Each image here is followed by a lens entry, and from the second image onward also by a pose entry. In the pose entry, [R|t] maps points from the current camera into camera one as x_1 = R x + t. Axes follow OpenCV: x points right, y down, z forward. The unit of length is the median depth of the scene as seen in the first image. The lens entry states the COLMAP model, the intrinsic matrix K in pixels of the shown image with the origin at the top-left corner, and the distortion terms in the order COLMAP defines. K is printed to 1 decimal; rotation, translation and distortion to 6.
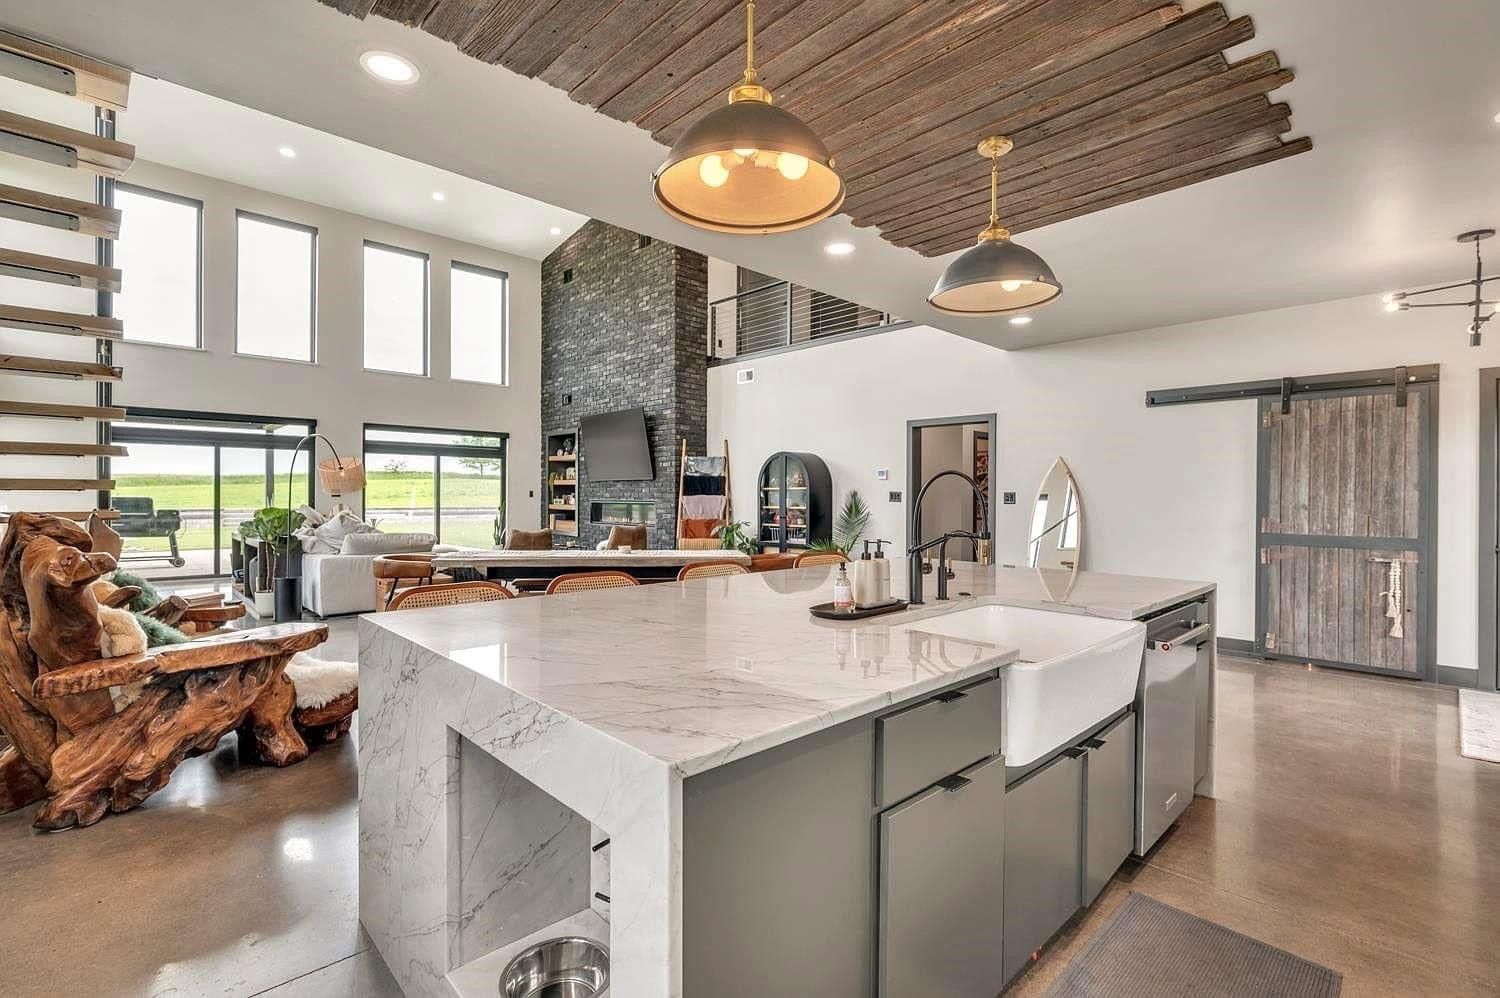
lens RADIAL K [[684.9, 0, 759.0], [0, 684.9, 498.0], [0, 0, 1]] dist [-0.000776, 0.000069]
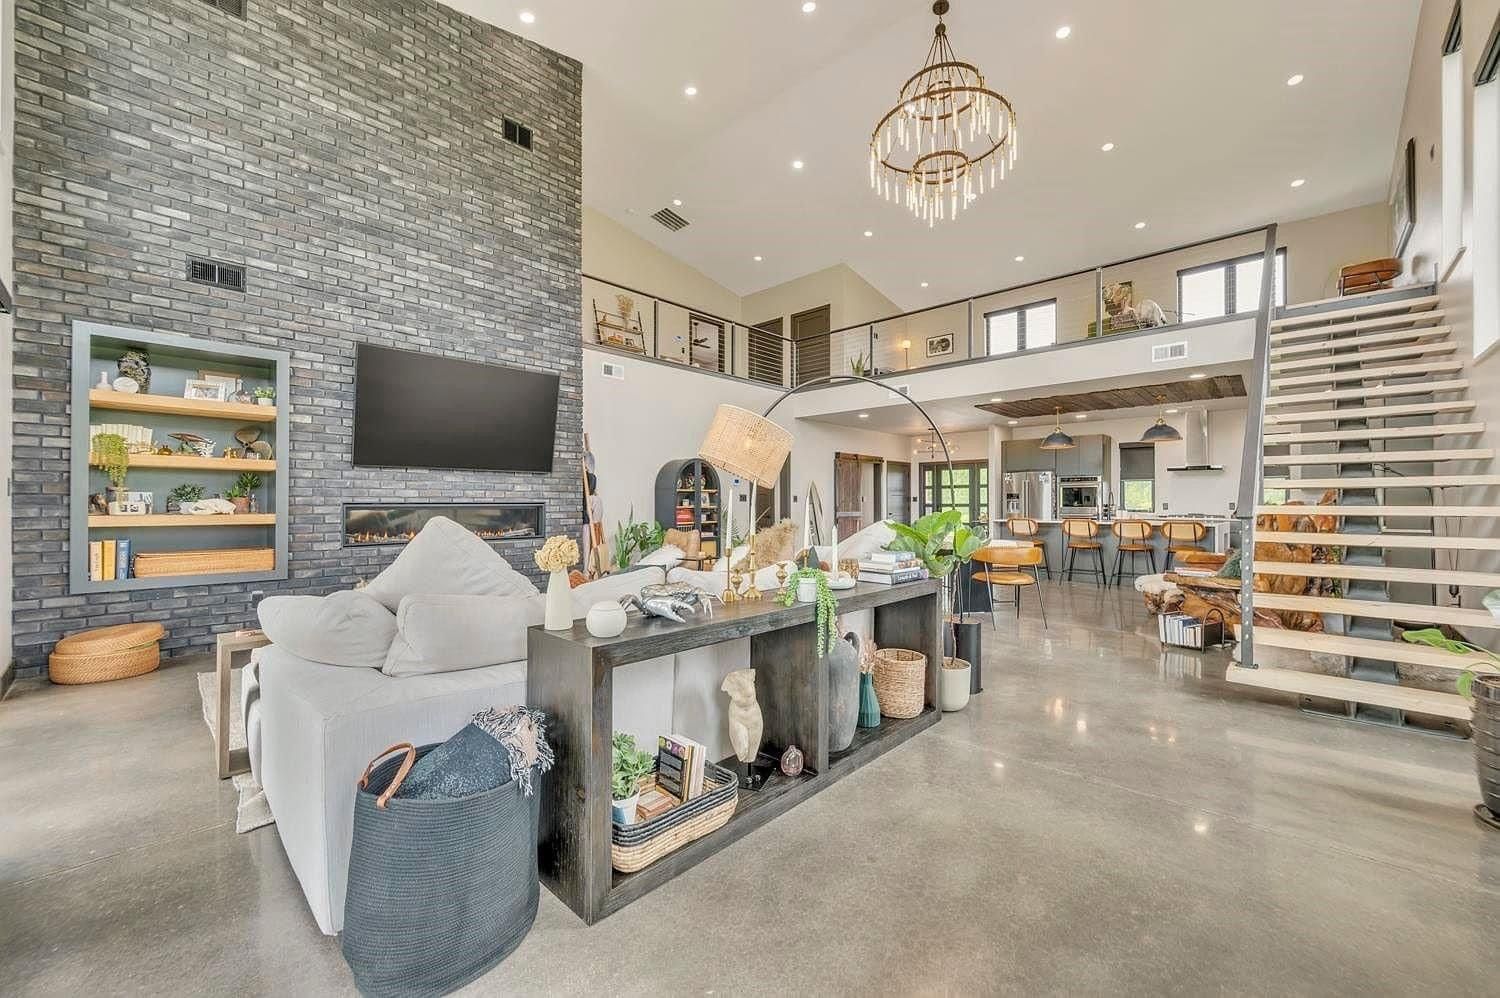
lens RADIAL K [[586.5, 0, 753.1], [0, 586.5, 500.7], [0, 0, 1]] dist [-0.001471, -0.000111]
pose [[-0.056334, -0.001396, 0.998411, -1.633050], [0.002996, 0.999994, 0.001567, 0.003800], [-0.998407, 0.003080, -0.056330, 1.646858]]
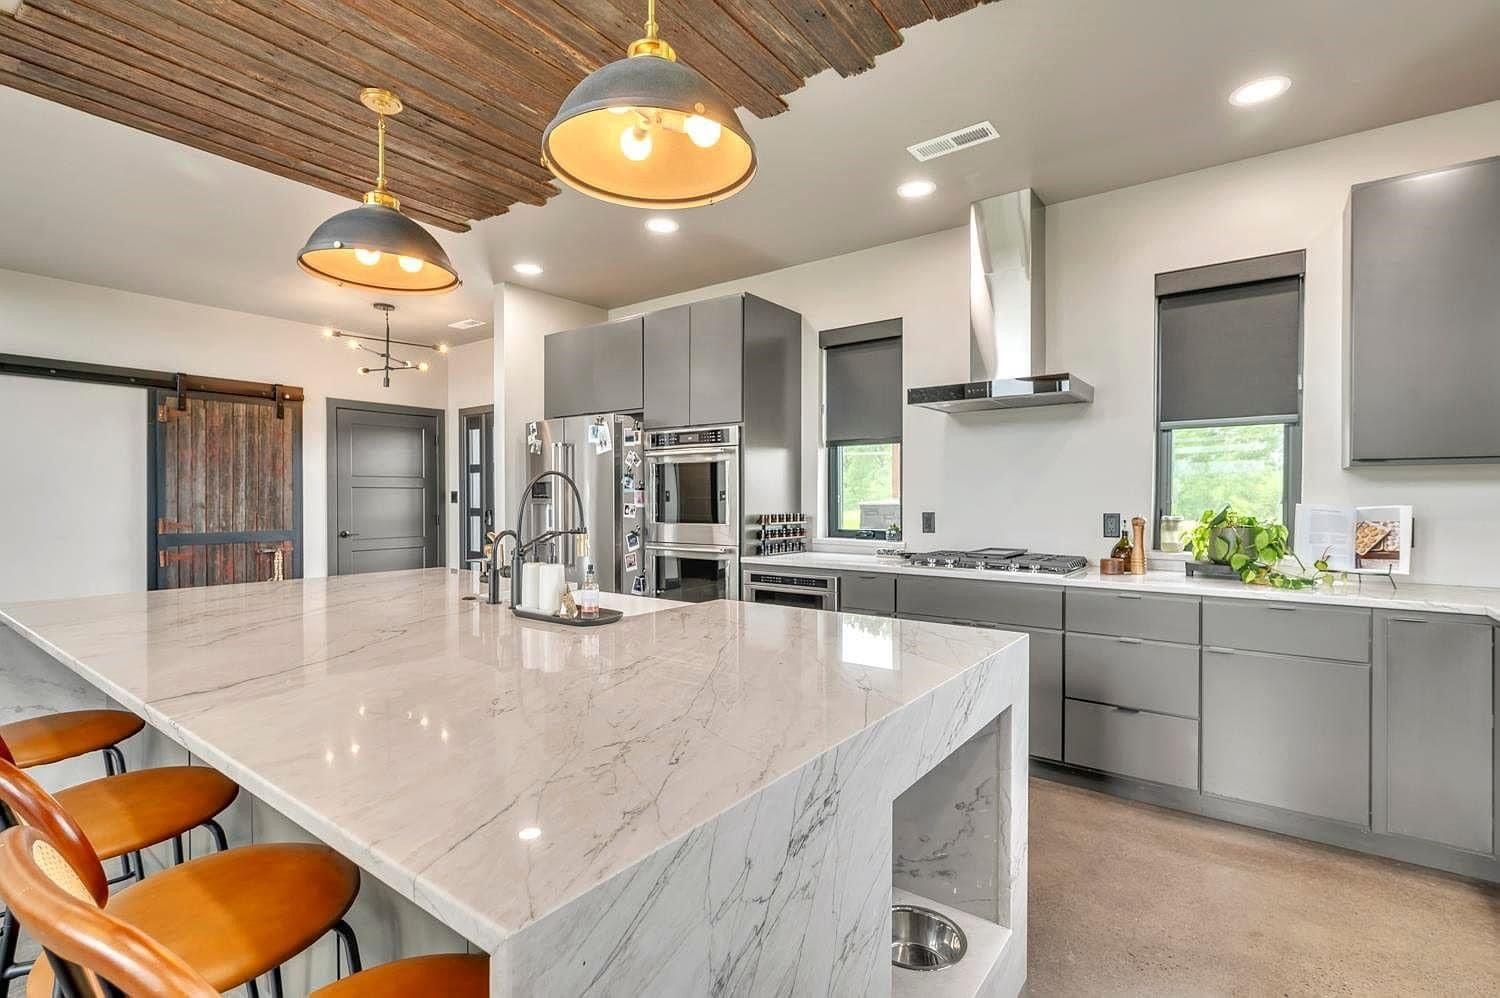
lens RADIAL K [[684.9, 0, 755.4], [0, 684.9, 500.2], [0, 0, 1]] dist [-0.000776, 0.000069]
pose [[-0.176136, -0.011191, 0.984302, -0.343425], [0.004630, 0.999915, 0.012197, -0.003710], [-0.984355, 0.006706, -0.176069, 0.381375]]
